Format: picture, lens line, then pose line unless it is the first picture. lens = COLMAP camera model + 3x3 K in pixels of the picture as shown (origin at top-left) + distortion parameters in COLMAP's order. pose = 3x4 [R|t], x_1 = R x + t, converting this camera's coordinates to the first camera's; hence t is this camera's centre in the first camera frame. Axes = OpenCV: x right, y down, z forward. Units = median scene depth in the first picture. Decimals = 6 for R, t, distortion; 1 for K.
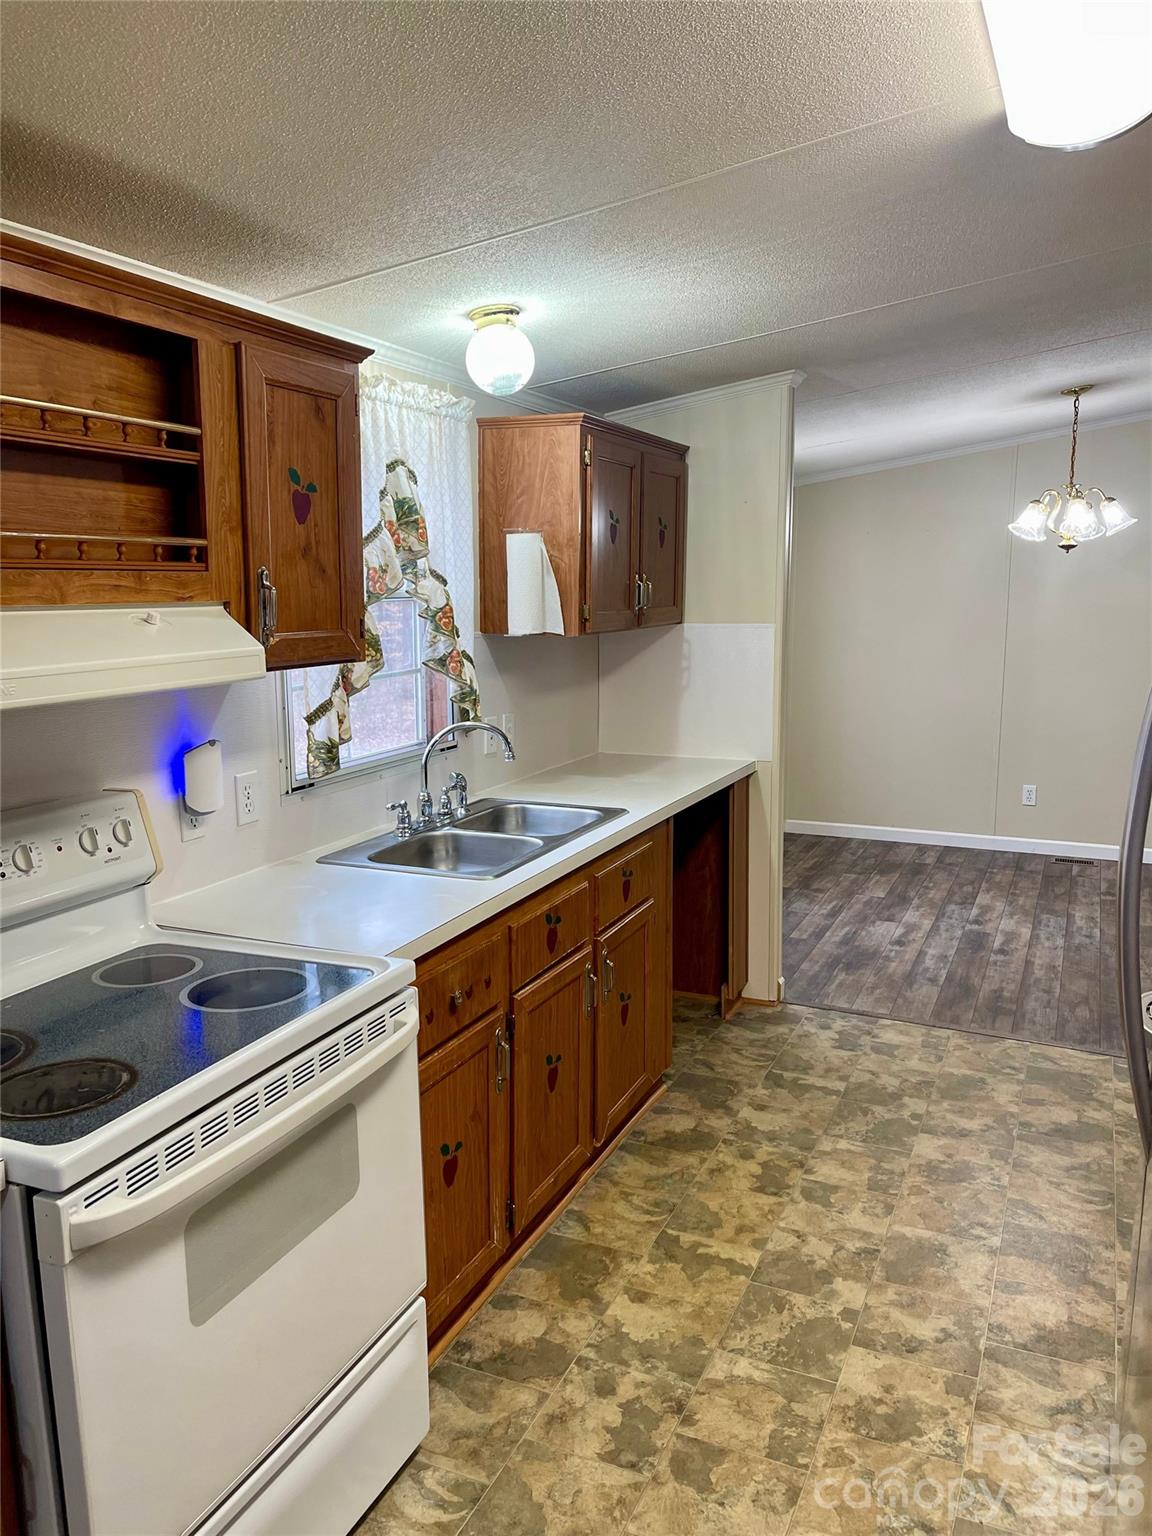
lens RADIAL K [[1142.2, 0, 594.8], [0, 1142.2, 767.2], [0, 0, 1]] dist [0.115650, -0.170644]
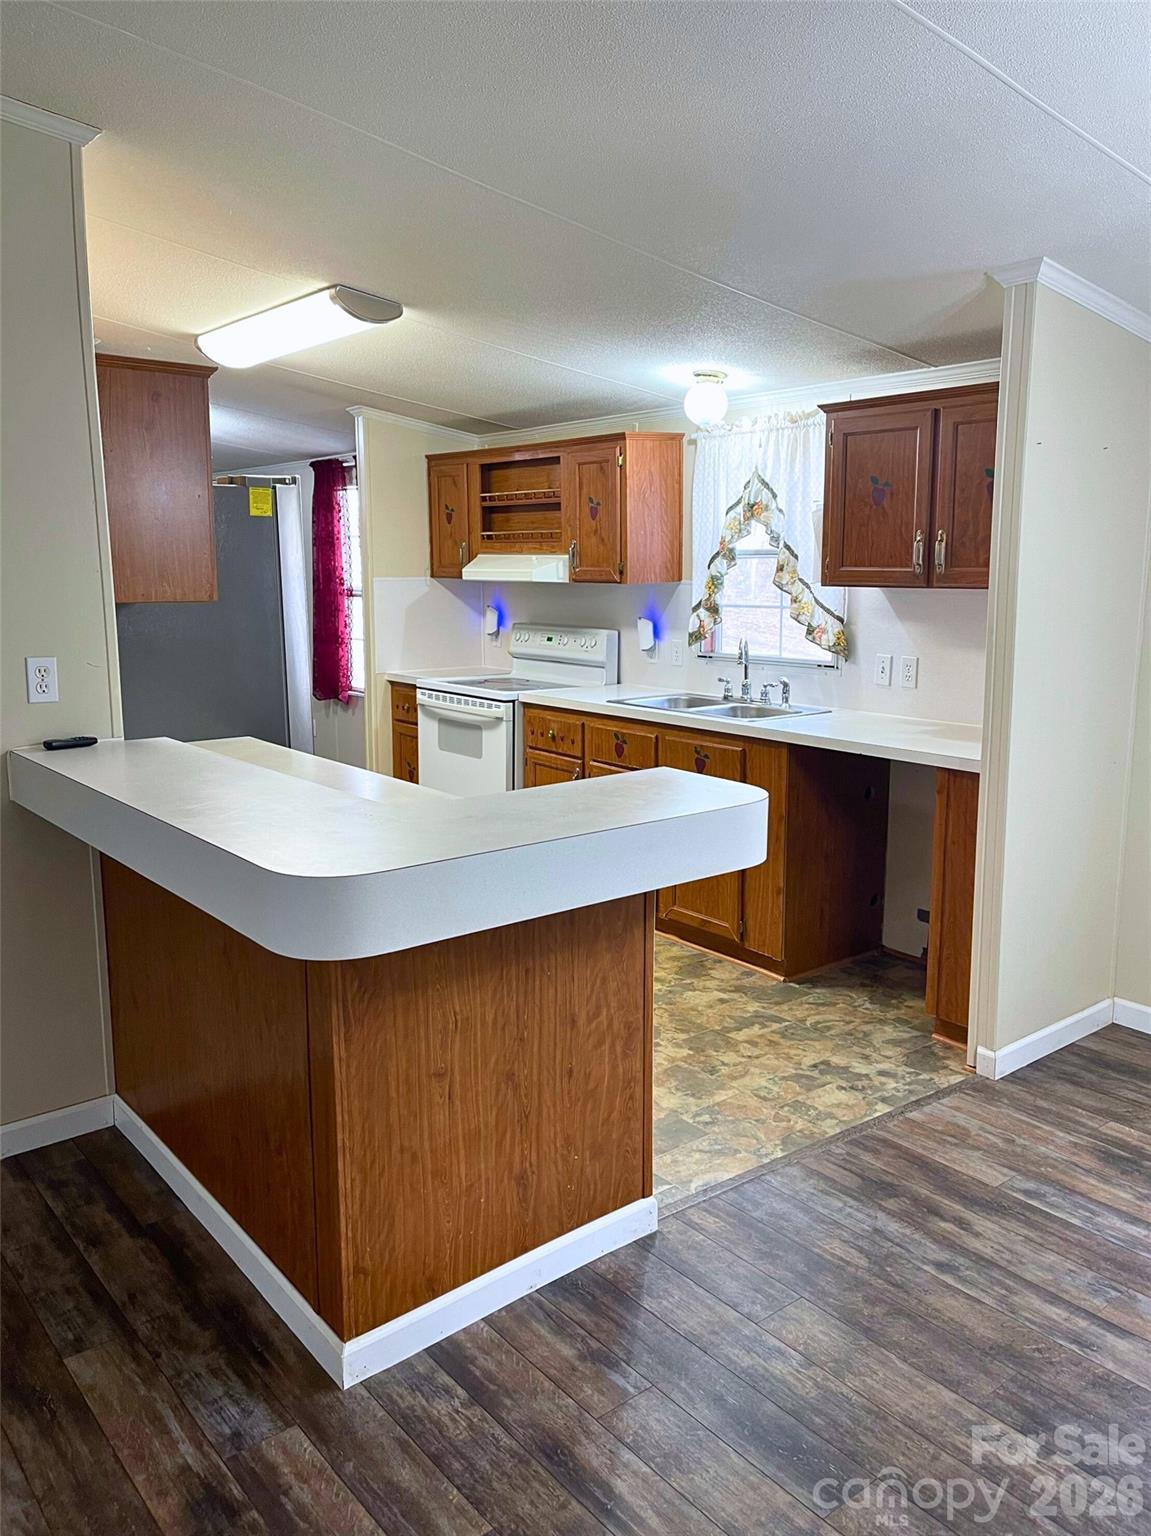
lens RADIAL K [[1142.2, 0, 594.3], [0, 1142.2, 767.2], [0, 0, 1]] dist [0.115650, -0.170644]
pose [[-0.451801, 0.160082, -0.877639, 1.039316], [-0.142517, 0.958183, 0.248140, -0.172172], [0.880662, 0.237189, -0.410093, 1.156725]]
